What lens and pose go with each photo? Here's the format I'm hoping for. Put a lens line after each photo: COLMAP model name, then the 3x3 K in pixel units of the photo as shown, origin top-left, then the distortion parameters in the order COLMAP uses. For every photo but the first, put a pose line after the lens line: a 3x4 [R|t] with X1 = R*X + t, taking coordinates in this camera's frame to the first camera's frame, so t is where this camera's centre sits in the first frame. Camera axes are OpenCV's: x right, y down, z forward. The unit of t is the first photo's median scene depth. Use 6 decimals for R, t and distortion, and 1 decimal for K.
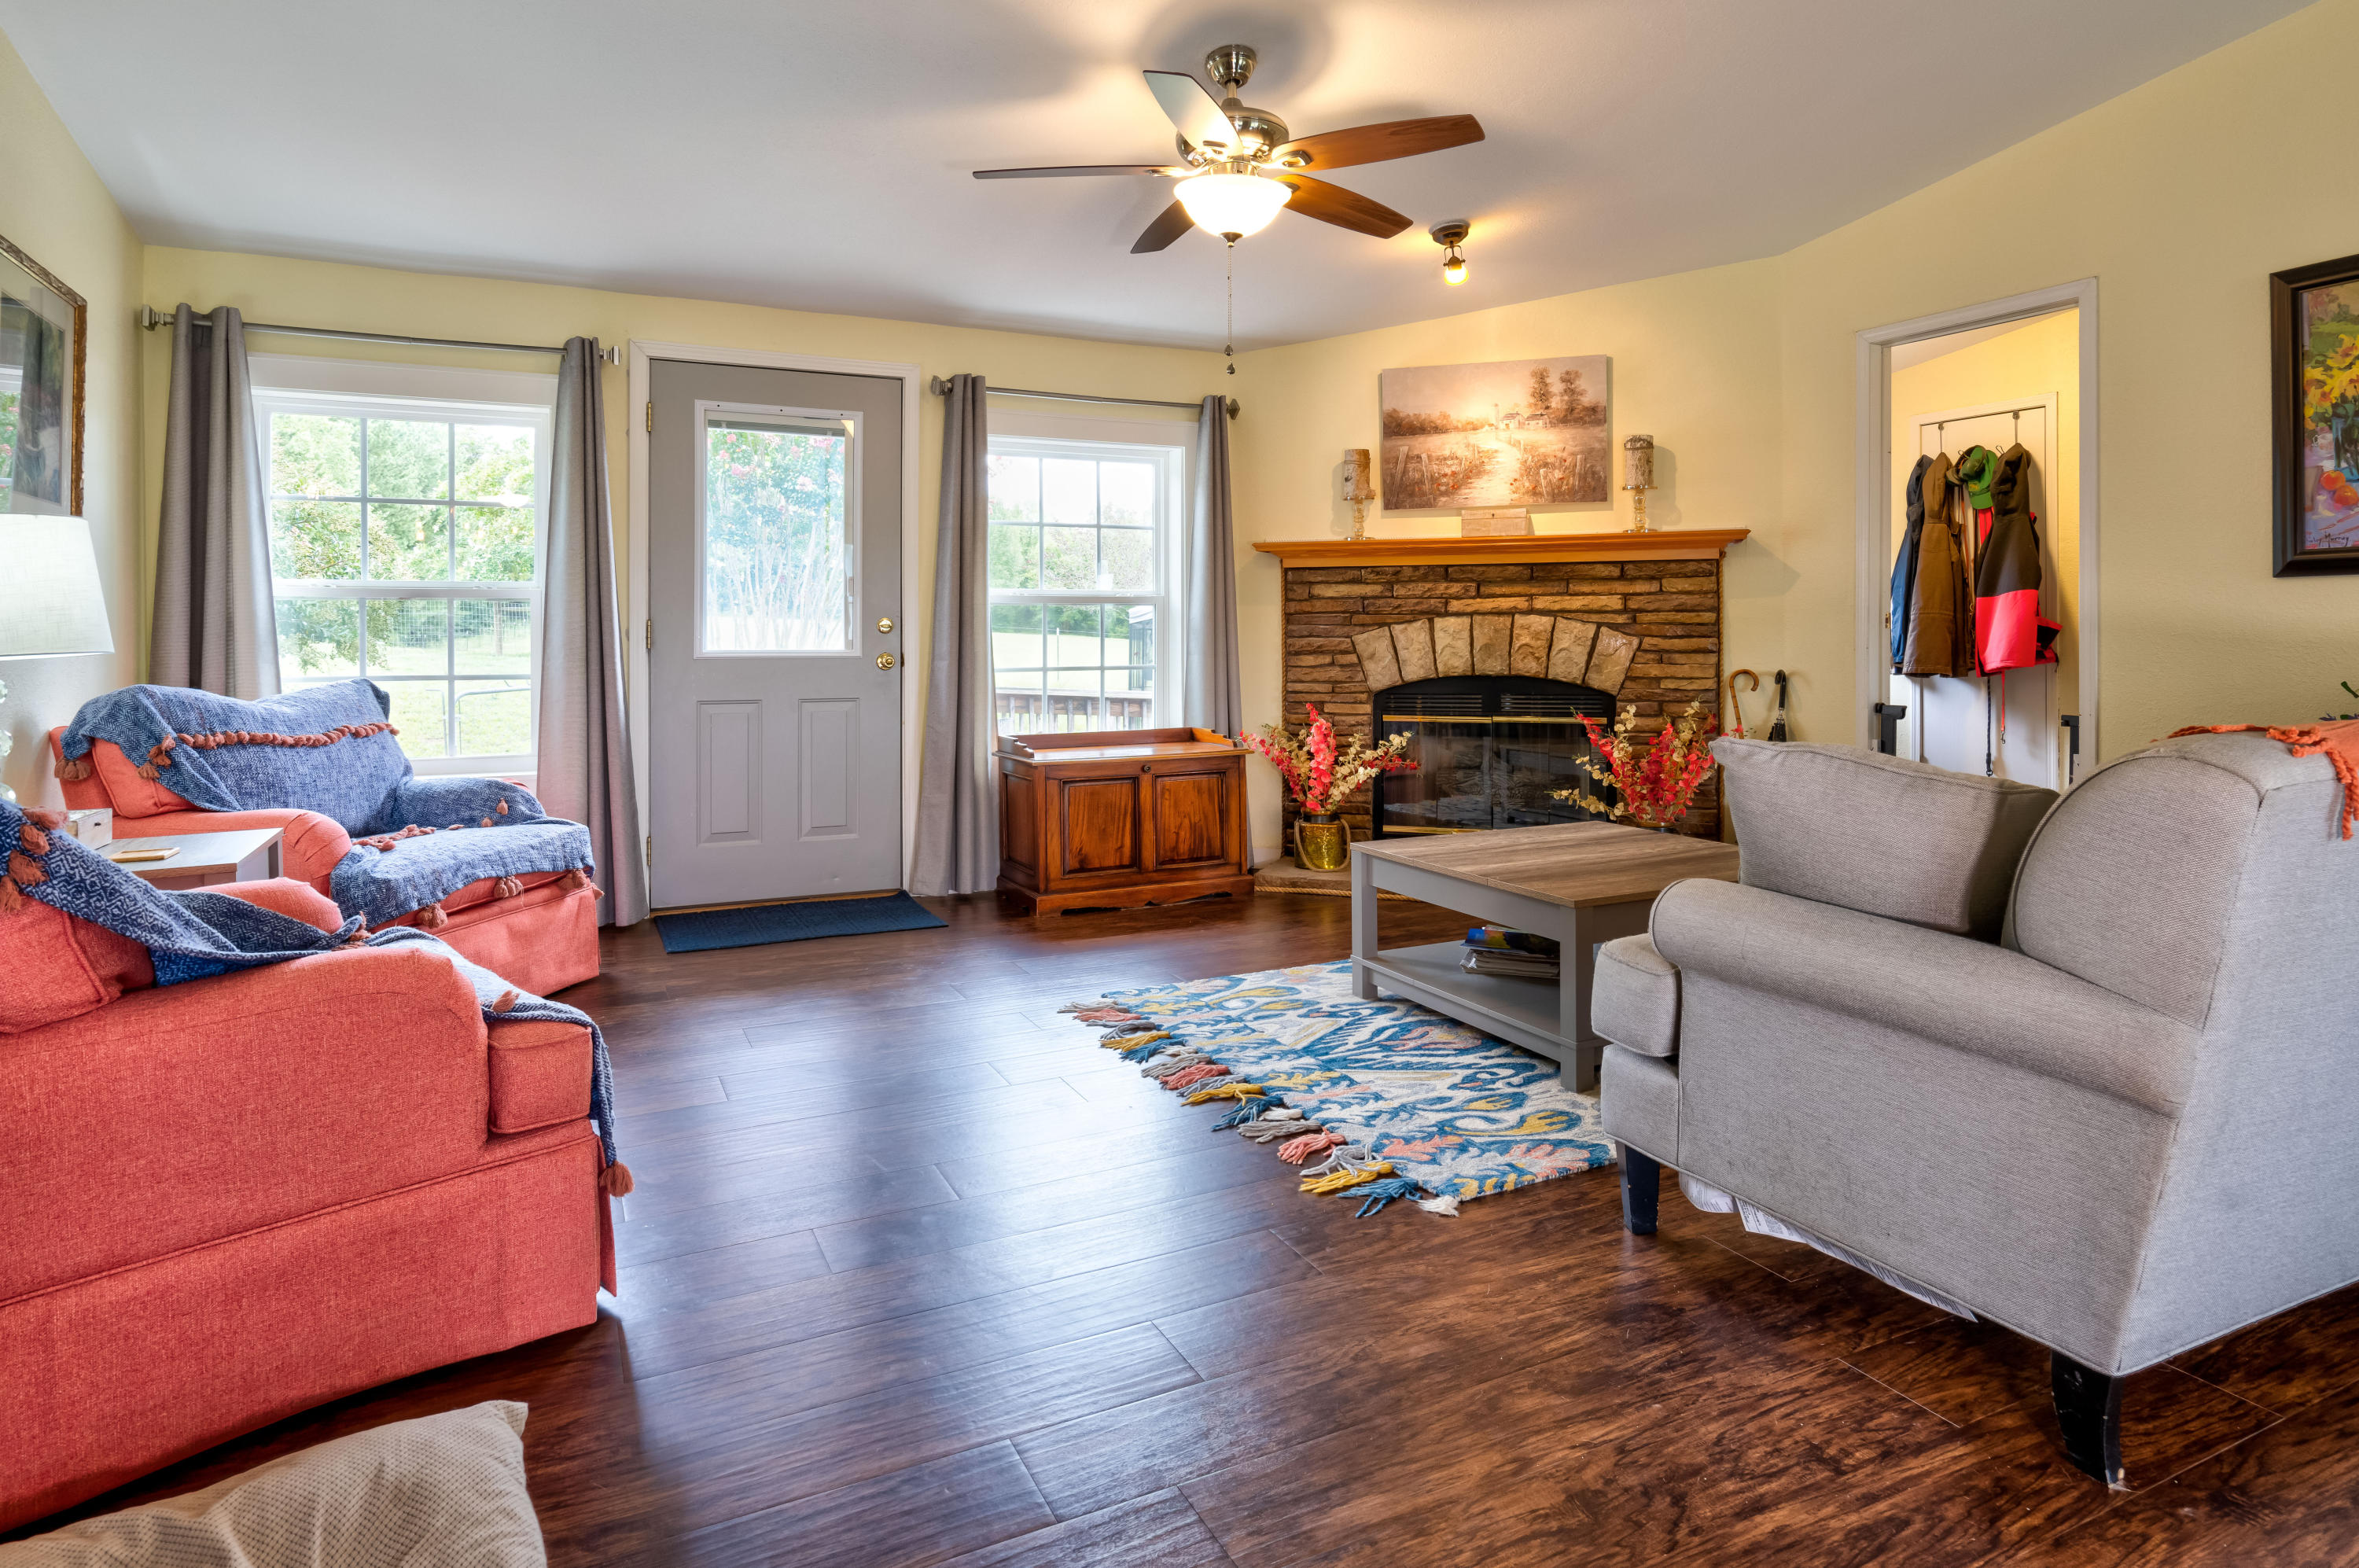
lens RADIAL K [[1284.4, 0, 1189.3], [0, 1284.4, 626.9], [0, 0, 1]] dist [-0.003370, -0.000391]
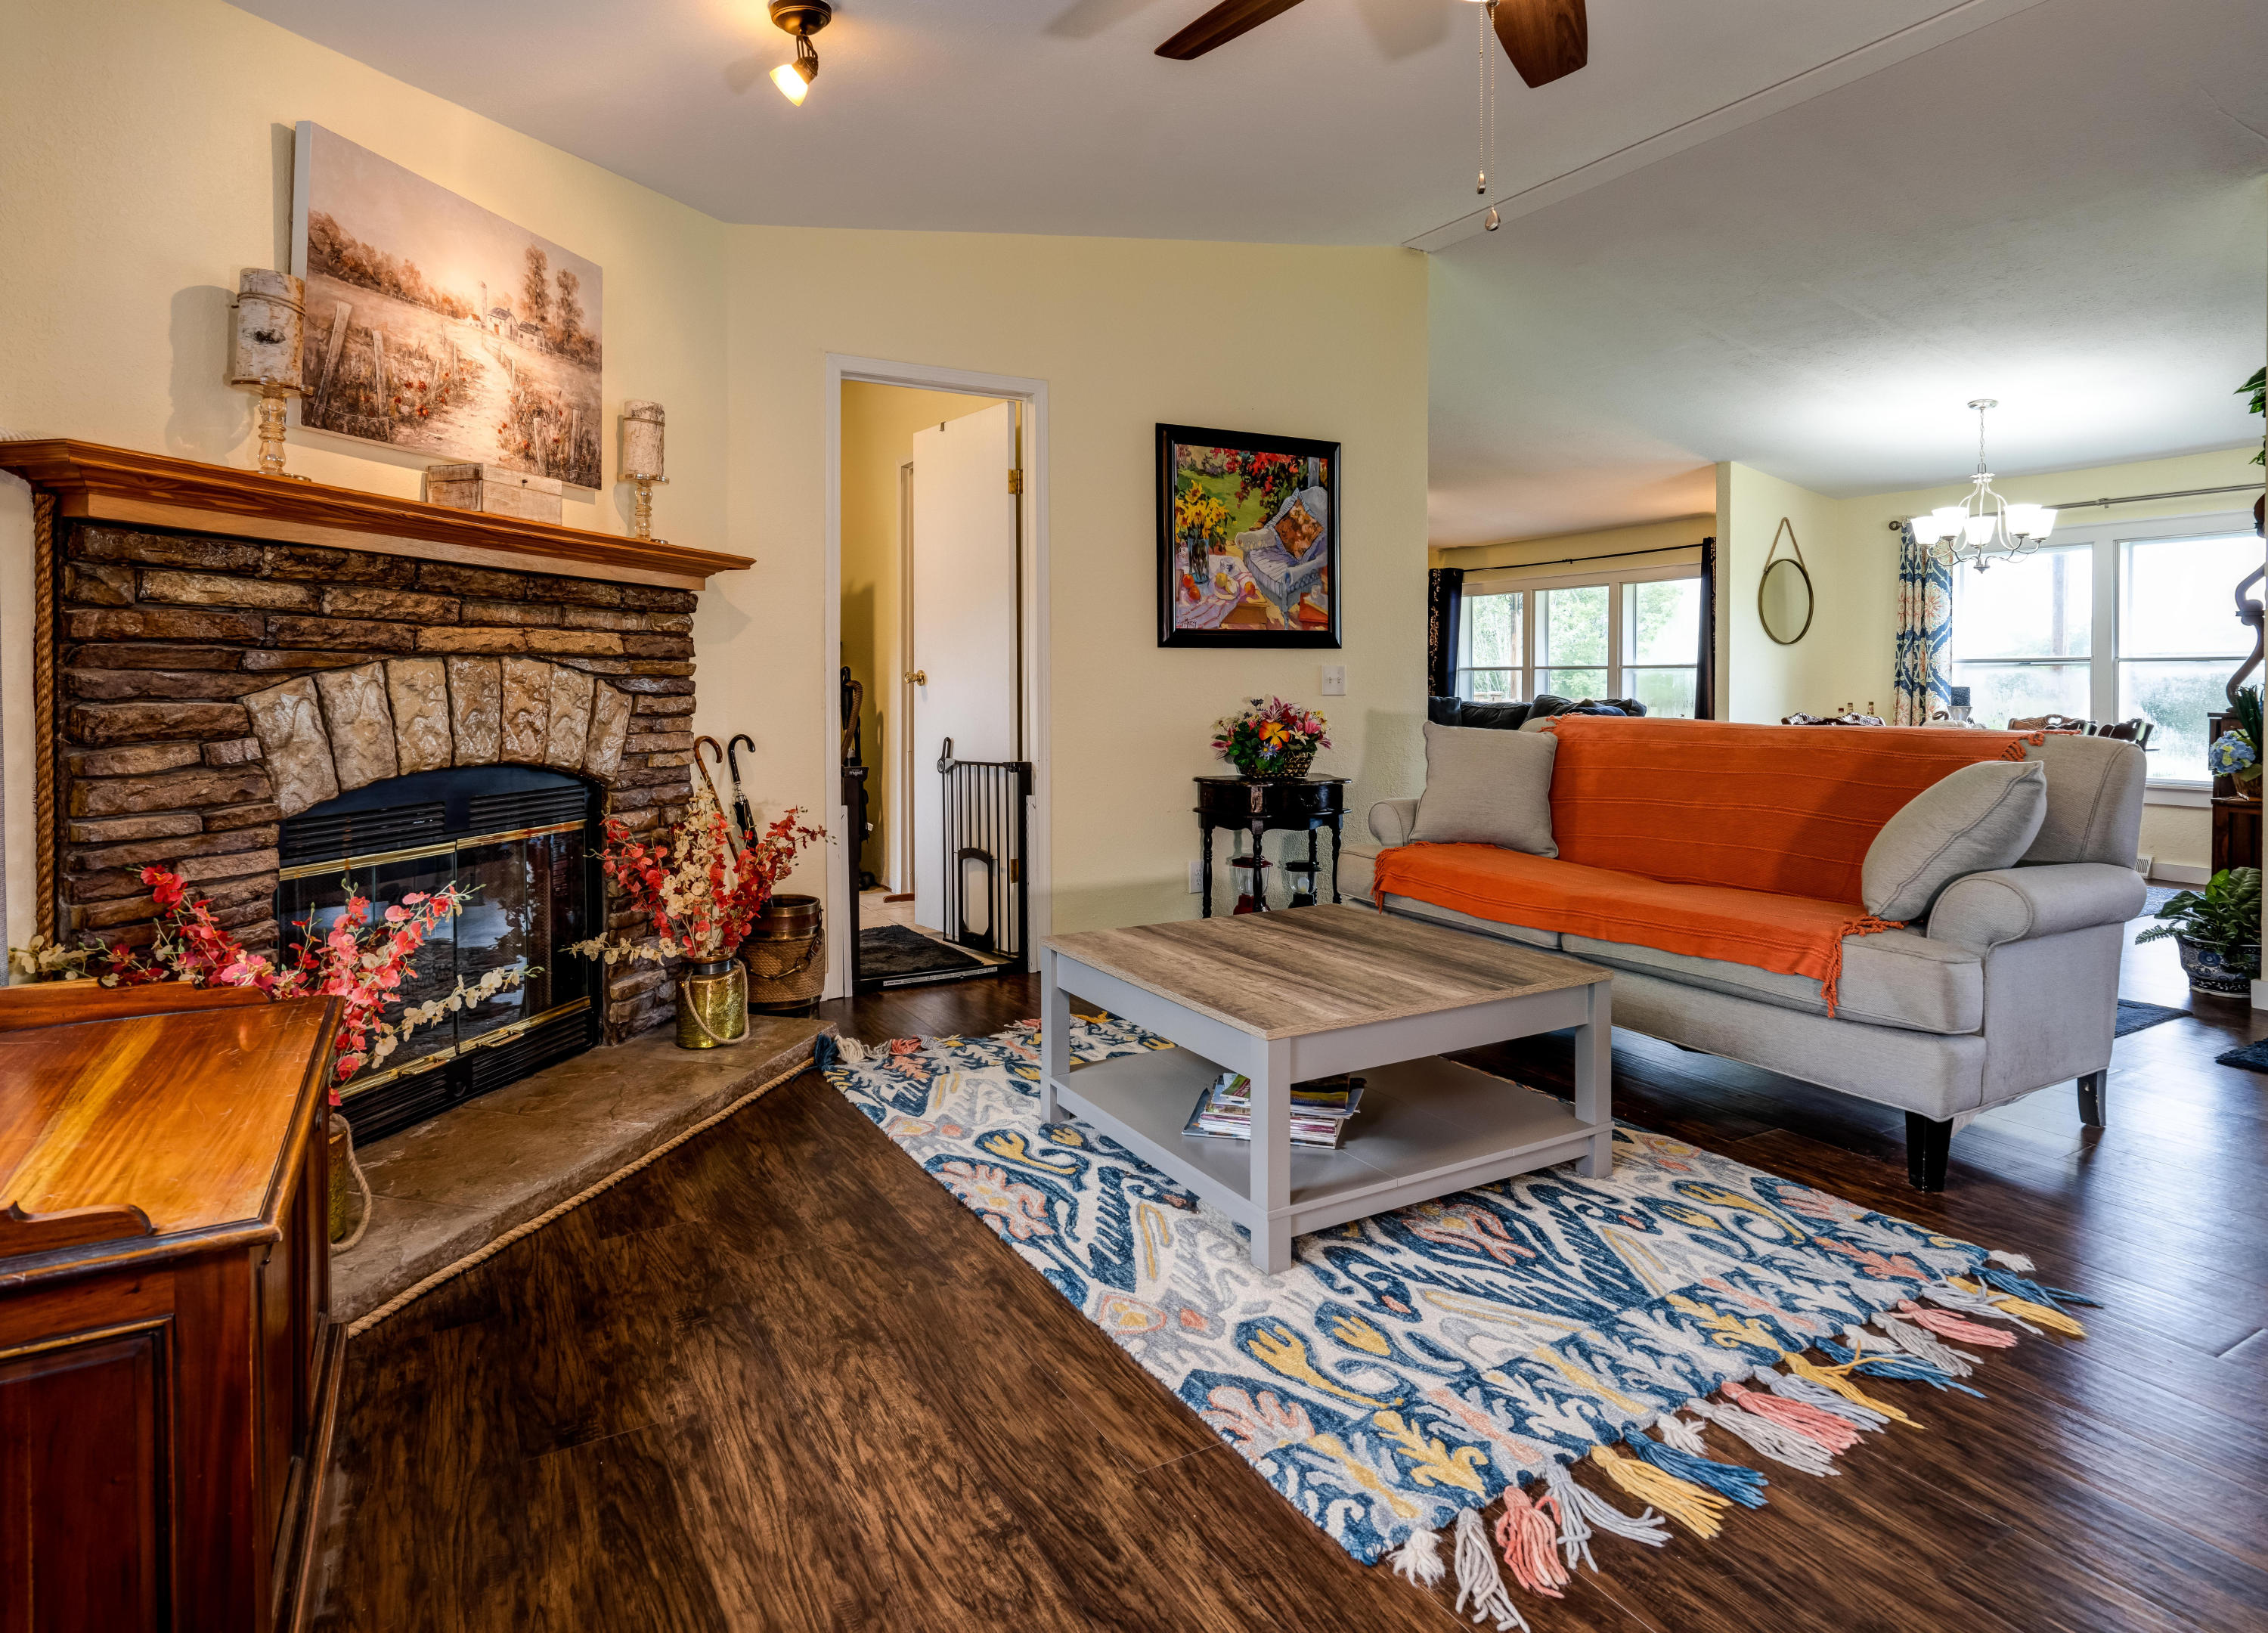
lens RADIAL K [[1257.8, 0, 1076.6], [0, 1257.8, 687.7], [0, 0, 1]] dist [-0.000015, 0.000448]
pose [[-0.041666, 0.000023, 0.999132, -0.326859], [-0.002590, 0.999997, -0.000131, 0.003299], [-0.999128, -0.002593, -0.041666, 0.771308]]
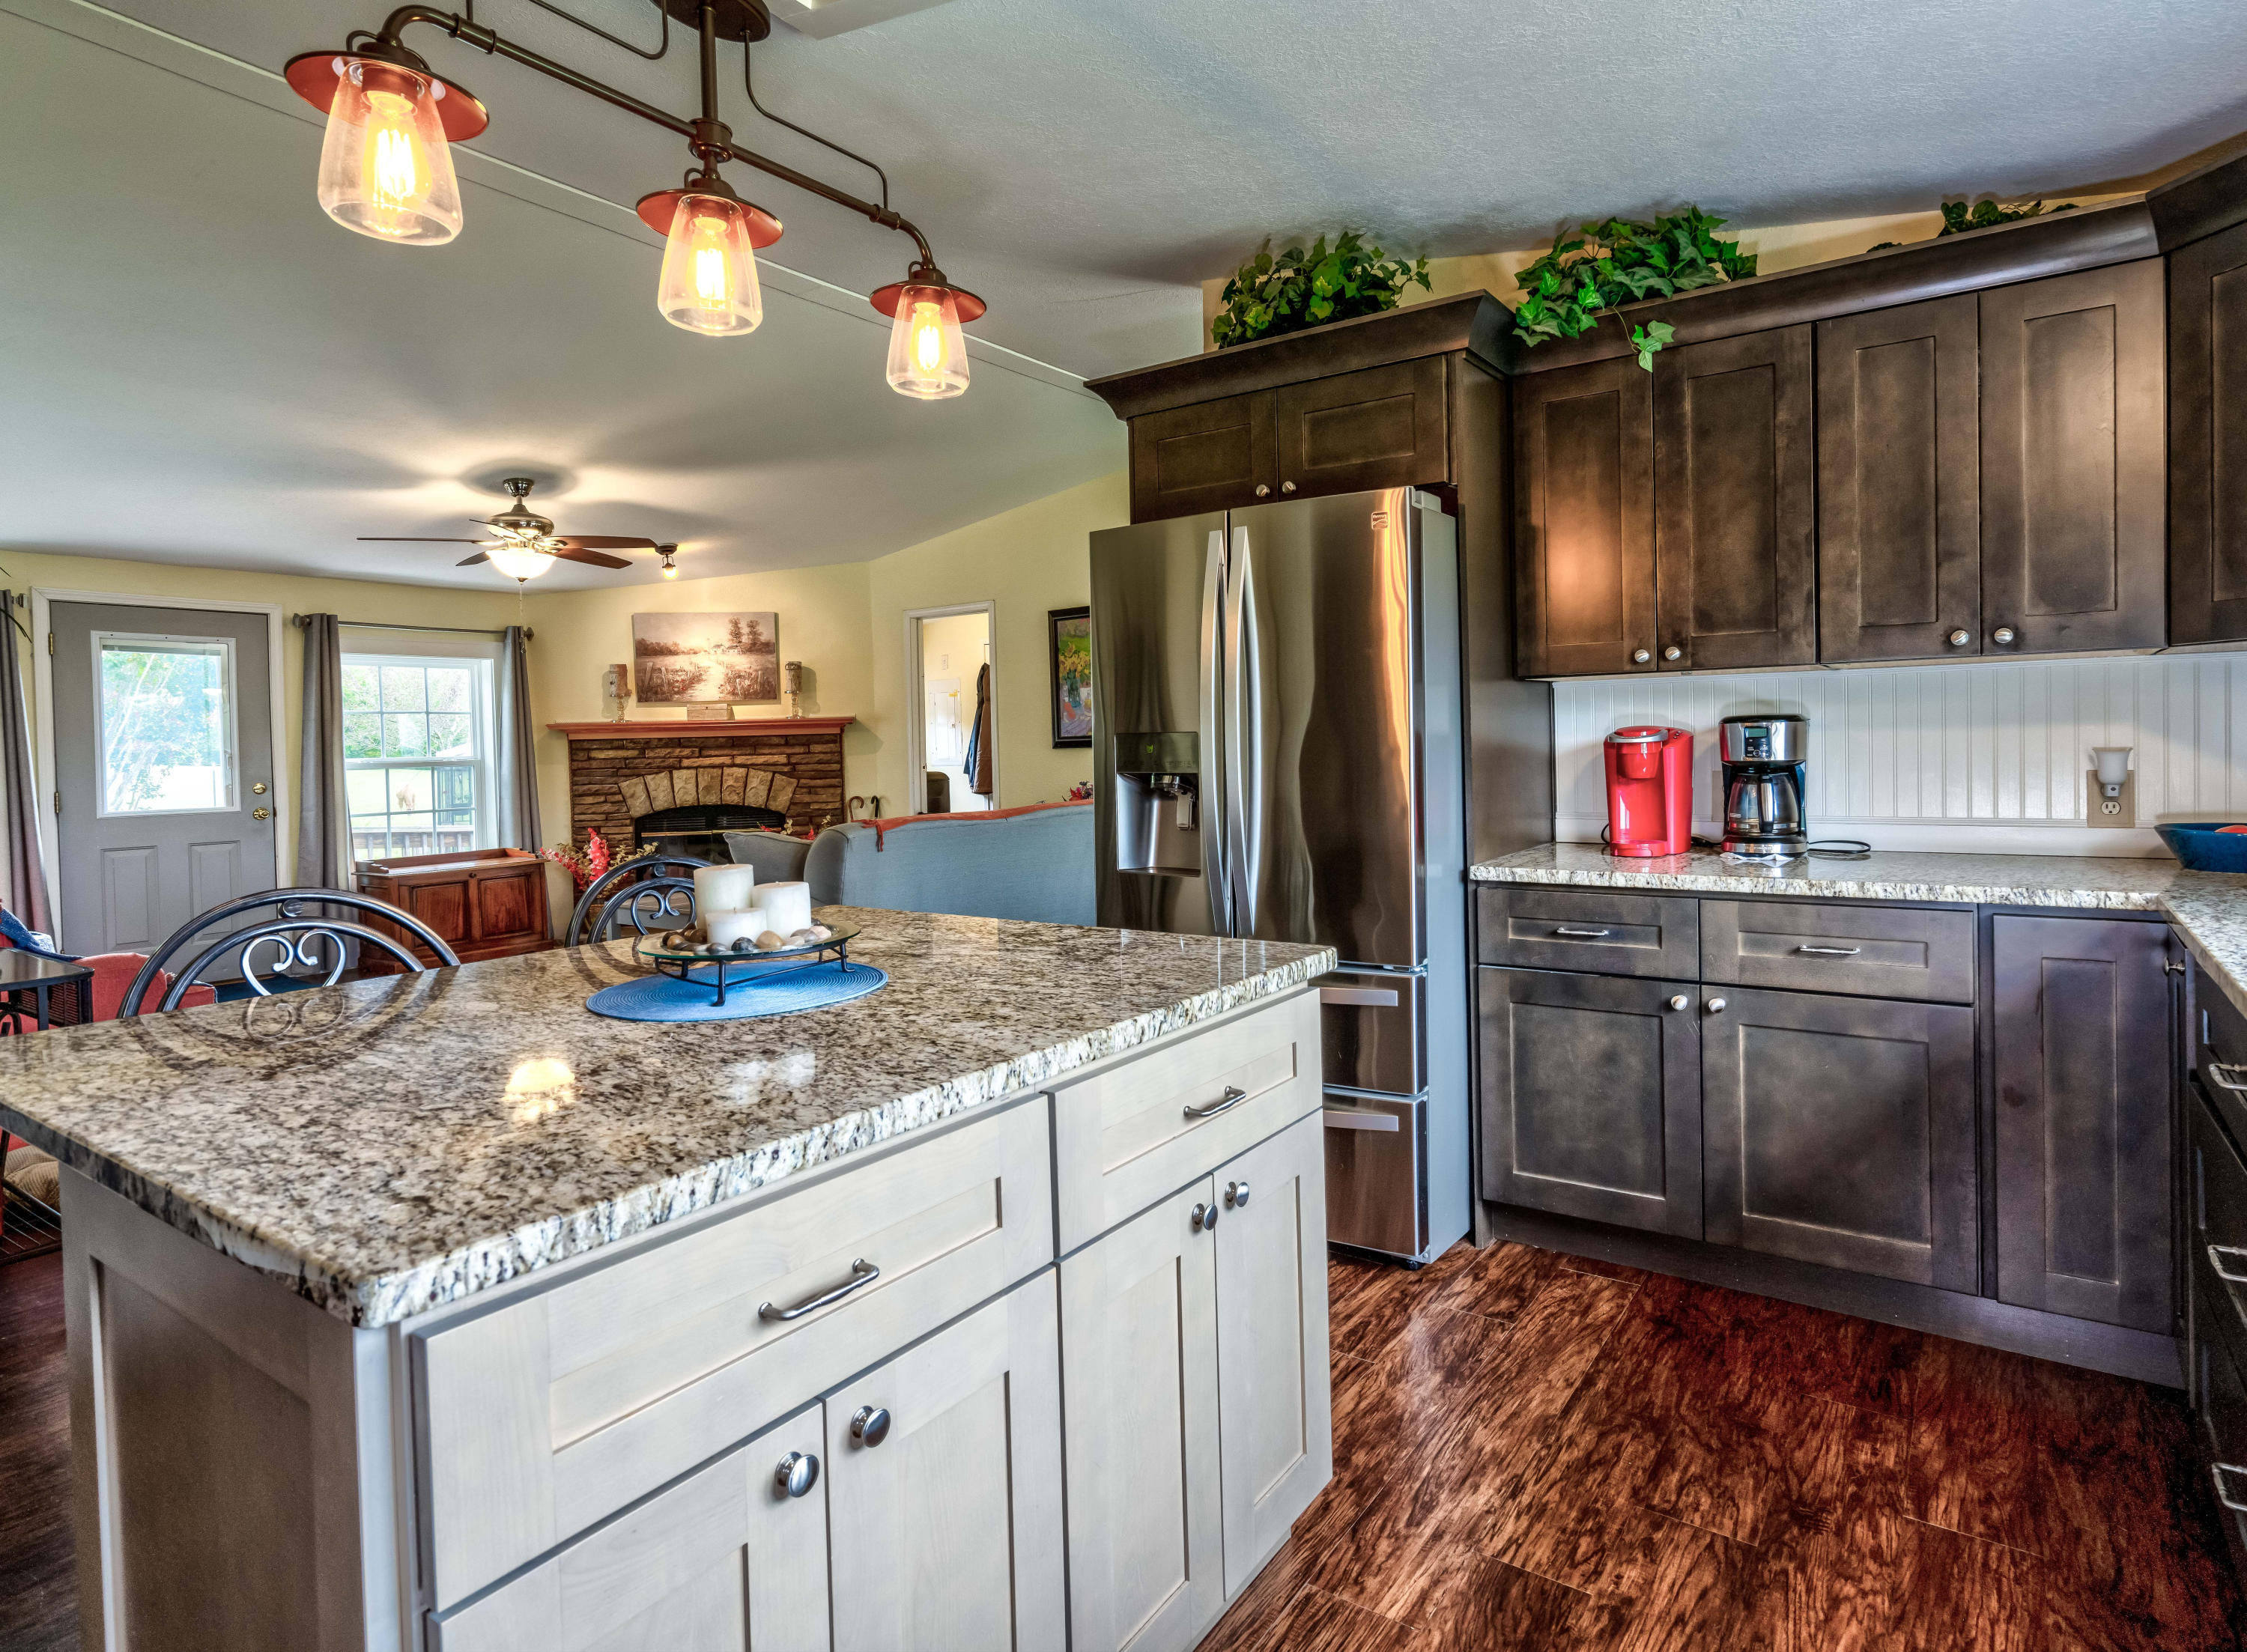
lens RADIAL K [[1203.7, 0, 1121.9], [0, 1203.7, 771.3], [0, 0, 1]] dist [-0.000230, 0.000382]
pose [[0.886520, -0.029802, 0.461729, -0.006037], [0.020296, 0.999468, 0.025541, -0.033911], [-0.462244, -0.013271, 0.886653, -0.605503]]
